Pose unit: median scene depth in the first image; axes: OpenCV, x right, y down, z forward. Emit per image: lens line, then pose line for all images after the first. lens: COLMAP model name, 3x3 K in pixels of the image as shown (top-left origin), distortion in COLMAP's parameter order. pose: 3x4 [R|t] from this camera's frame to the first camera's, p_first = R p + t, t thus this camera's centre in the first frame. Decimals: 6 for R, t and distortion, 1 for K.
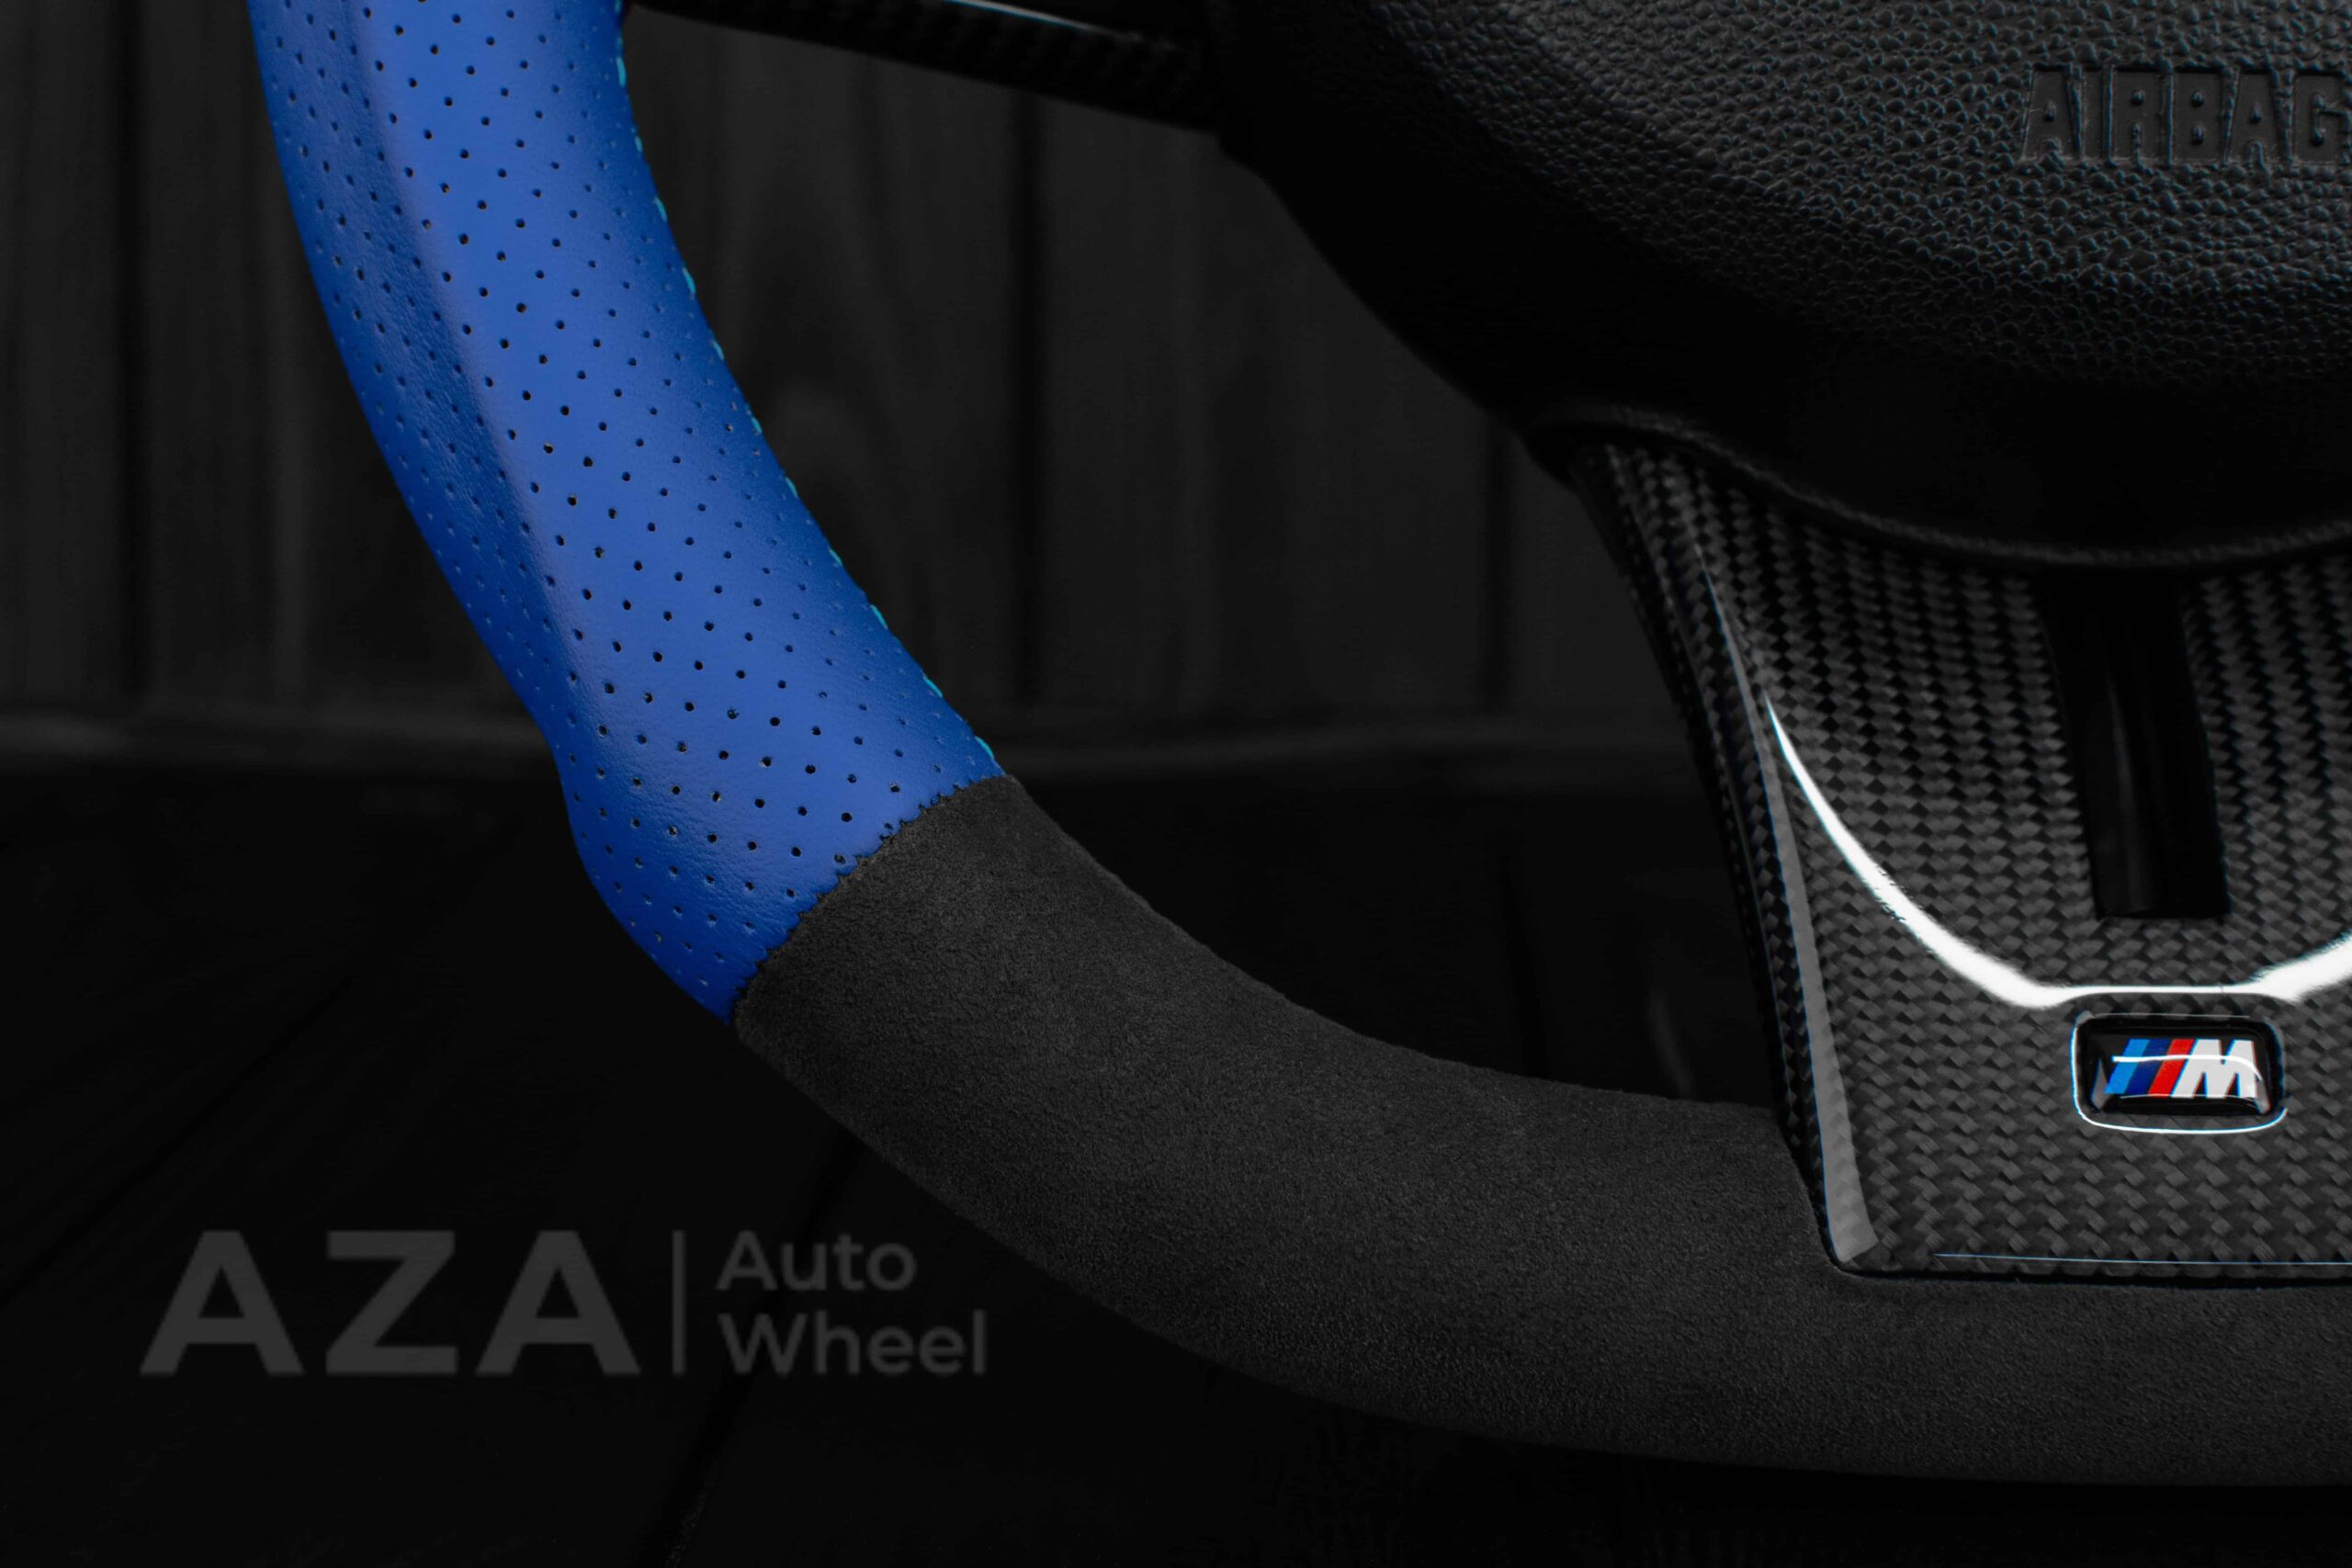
lens RADIAL K [[3917.2, 0, 1175.7], [0, 3917.2, 801.1], [0, 0, 1]] dist [-0.190286, 0.000000]
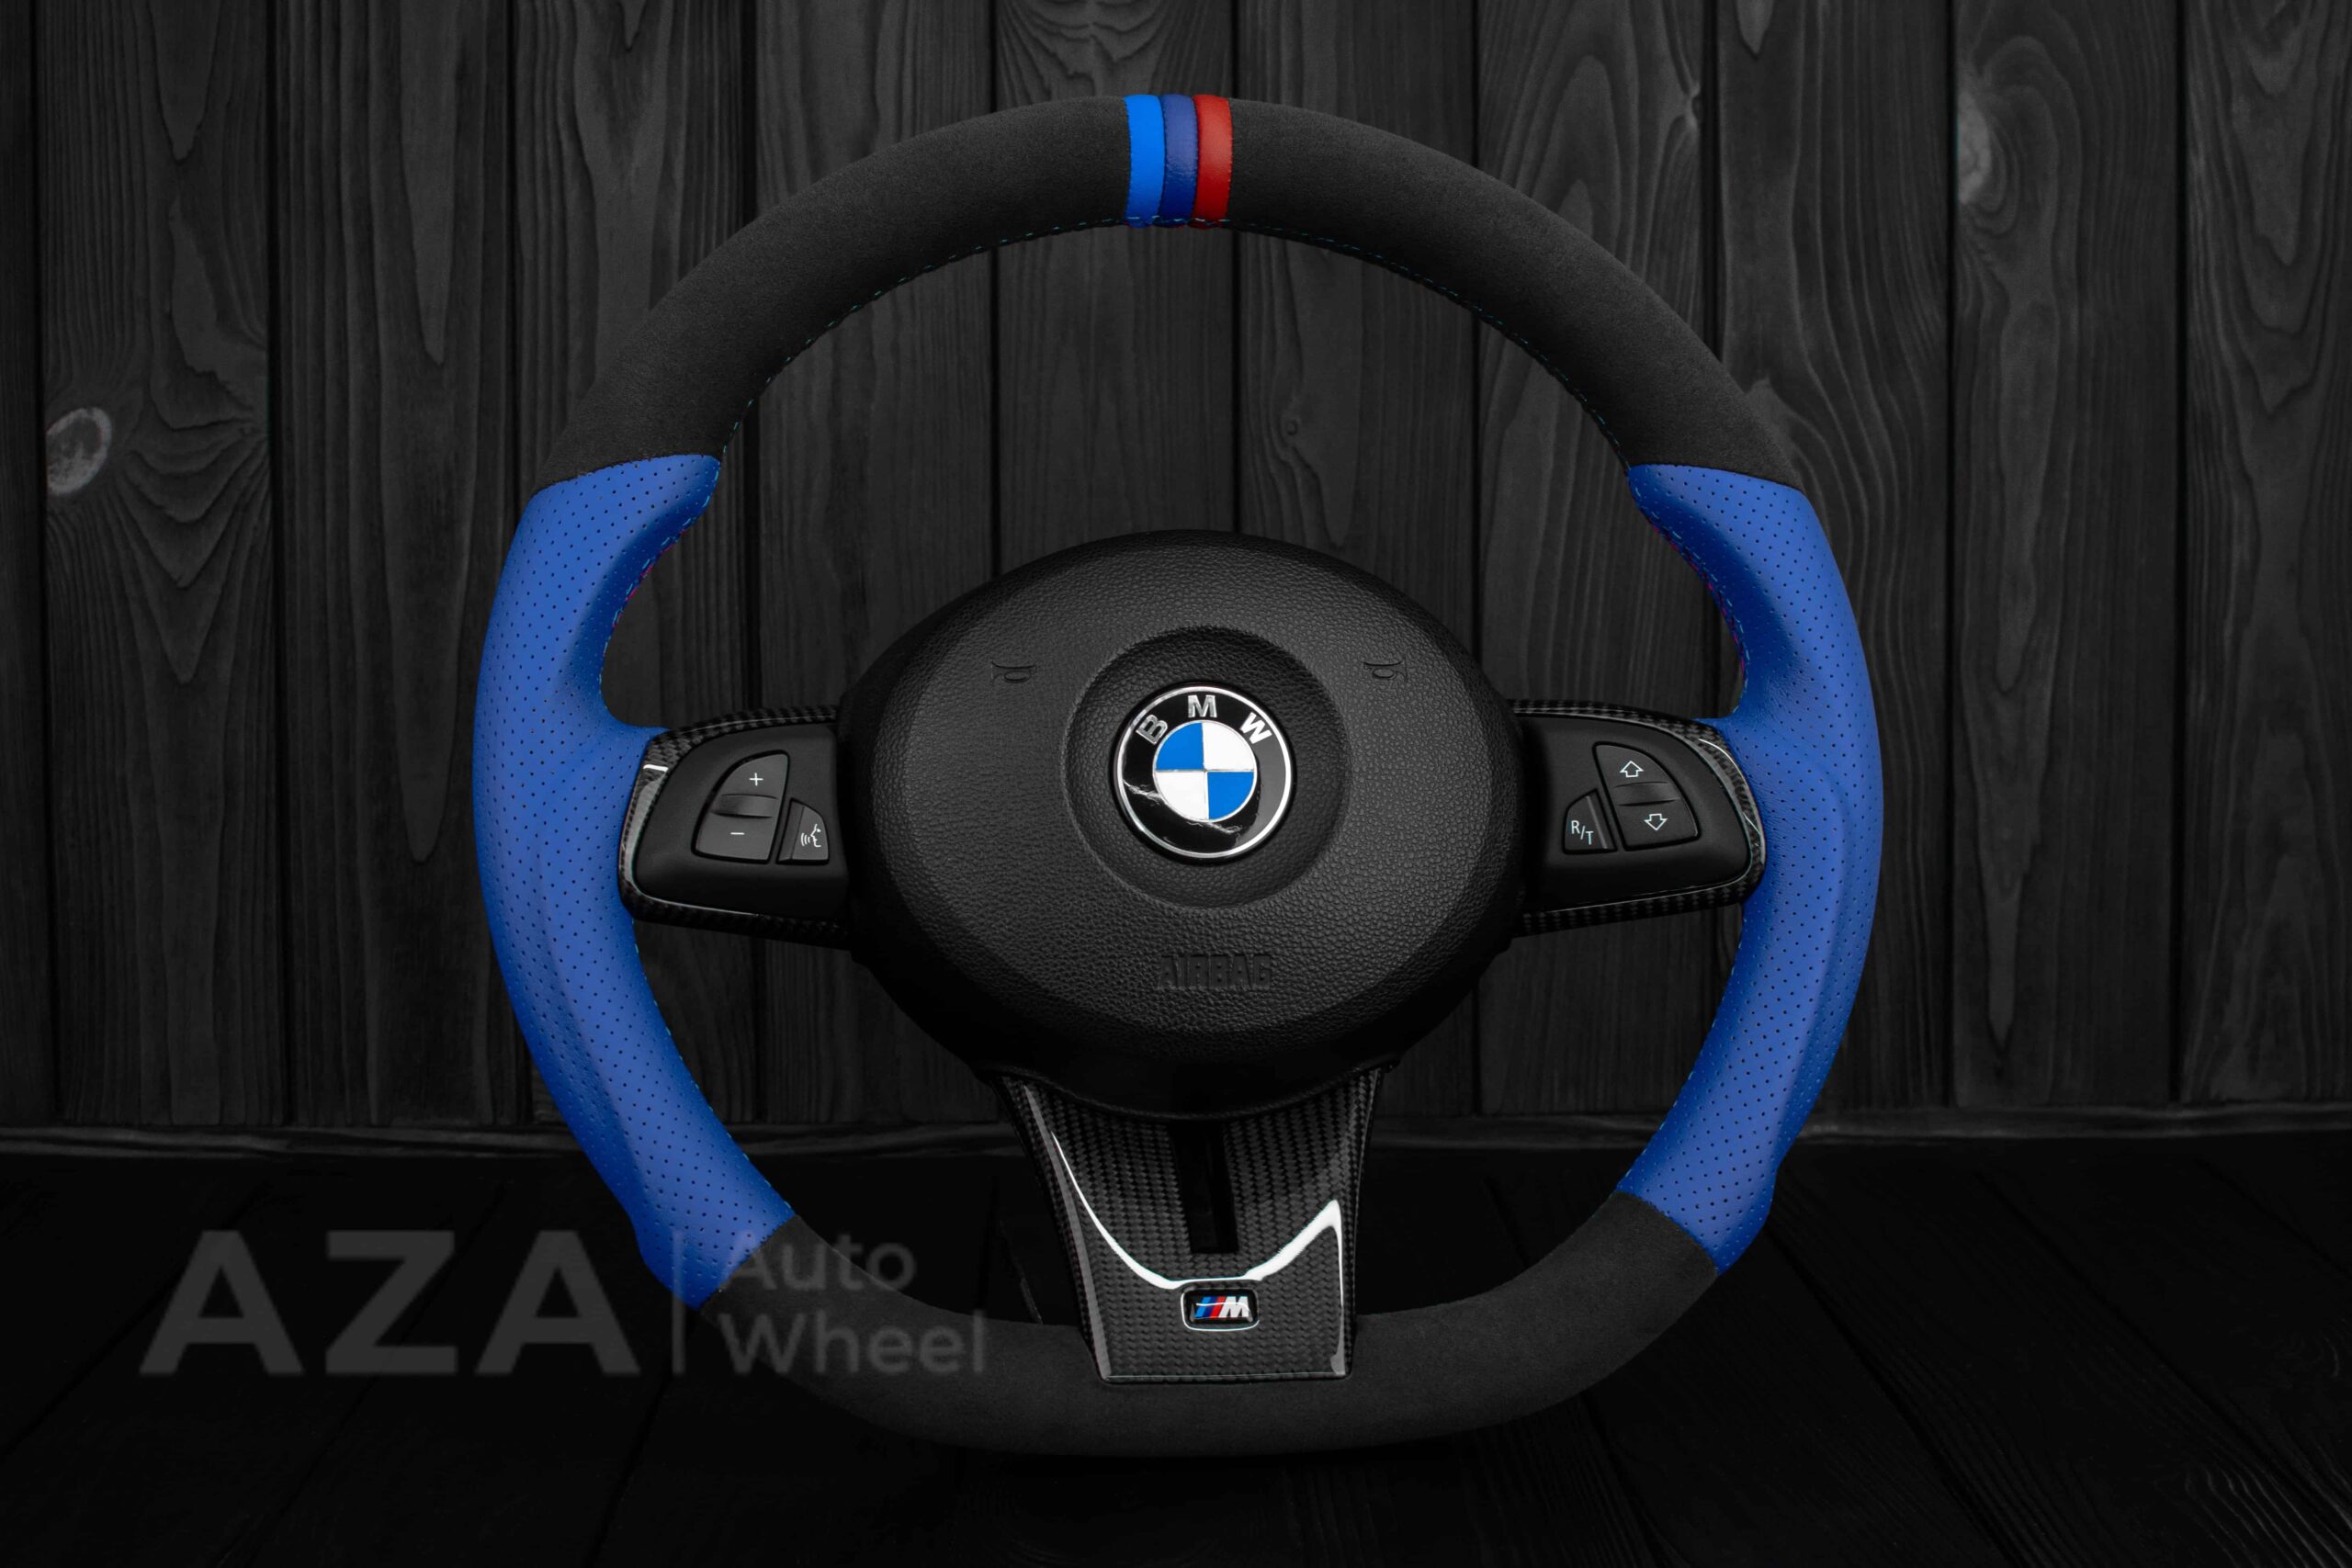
lens RADIAL K [[3618.5, 0, 1154.2], [0, 3618.5, 808.5], [0, 0, 1]] dist [-0.175135, 0.000000]
pose [[0.995005, -0.024779, 0.096699, -0.029597], [0.030043, 0.998123, -0.053364, -0.151280], [-0.095196, 0.056003, 0.993882, -1.581189]]
